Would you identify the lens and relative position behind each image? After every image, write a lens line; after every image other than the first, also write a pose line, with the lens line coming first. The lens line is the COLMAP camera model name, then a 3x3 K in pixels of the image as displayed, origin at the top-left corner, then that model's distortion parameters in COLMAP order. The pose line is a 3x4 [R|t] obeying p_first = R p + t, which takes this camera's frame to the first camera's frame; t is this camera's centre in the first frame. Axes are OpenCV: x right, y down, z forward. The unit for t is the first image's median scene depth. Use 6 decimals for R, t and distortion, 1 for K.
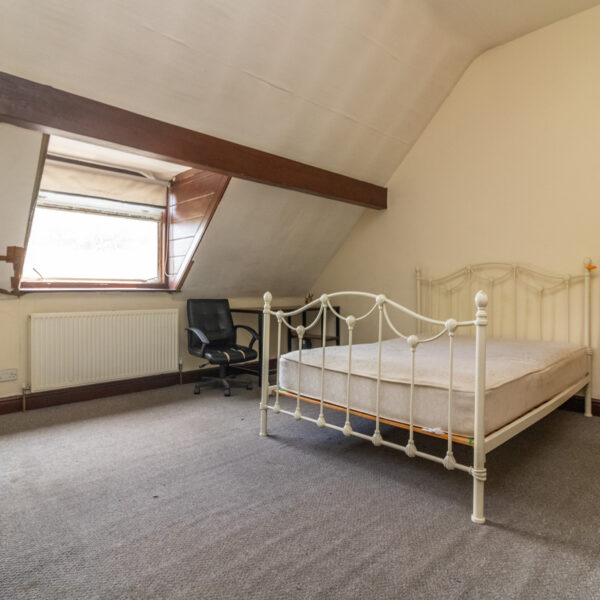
lens RADIAL K [[423.0, 0, 302.3], [0, 423.0, 299.8], [0, 0, 1]] dist [-0.008132, 0.001187]
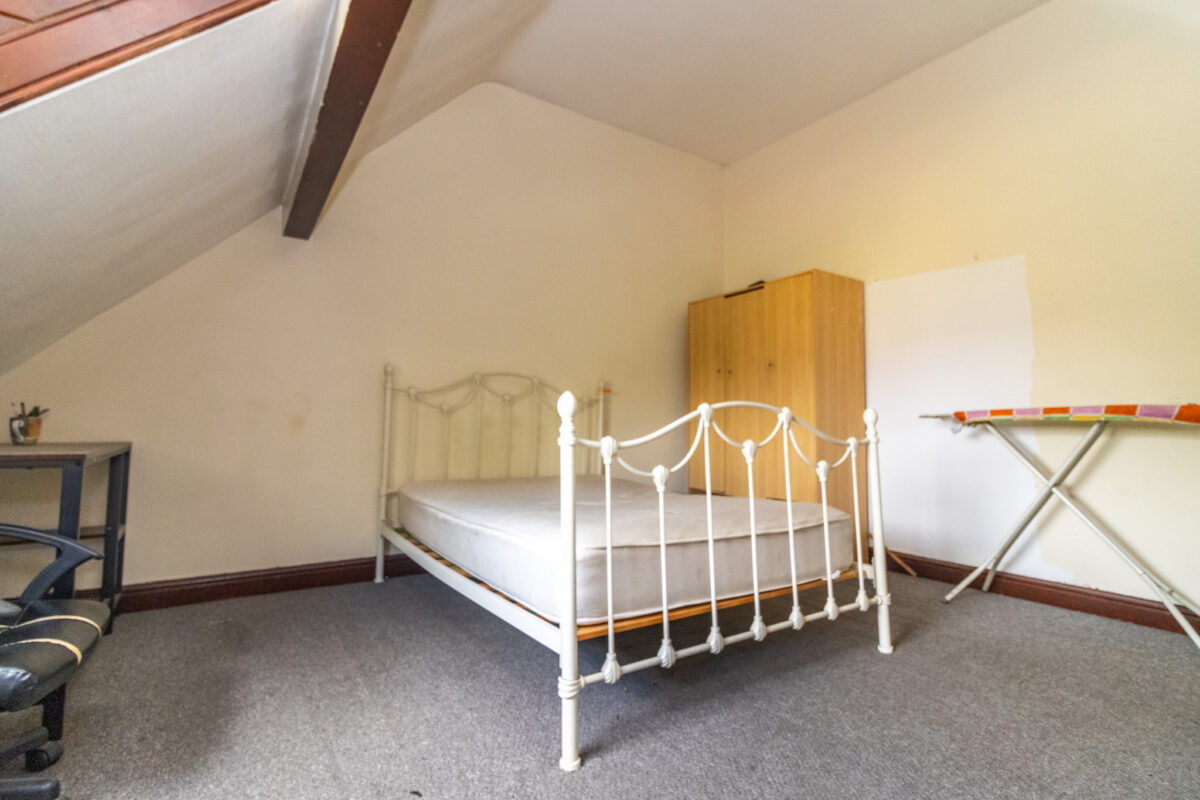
lens RADIAL K [[564.3, 0, 604.9], [0, 564.3, 390.7], [0, 0, 1]] dist [0.000697, 0.000901]
pose [[0.178479, 0.073395, 0.981202, -0.673579], [0.007509, 0.997083, -0.075949, 0.024253], [-0.983915, 0.020923, 0.177408, 0.955967]]
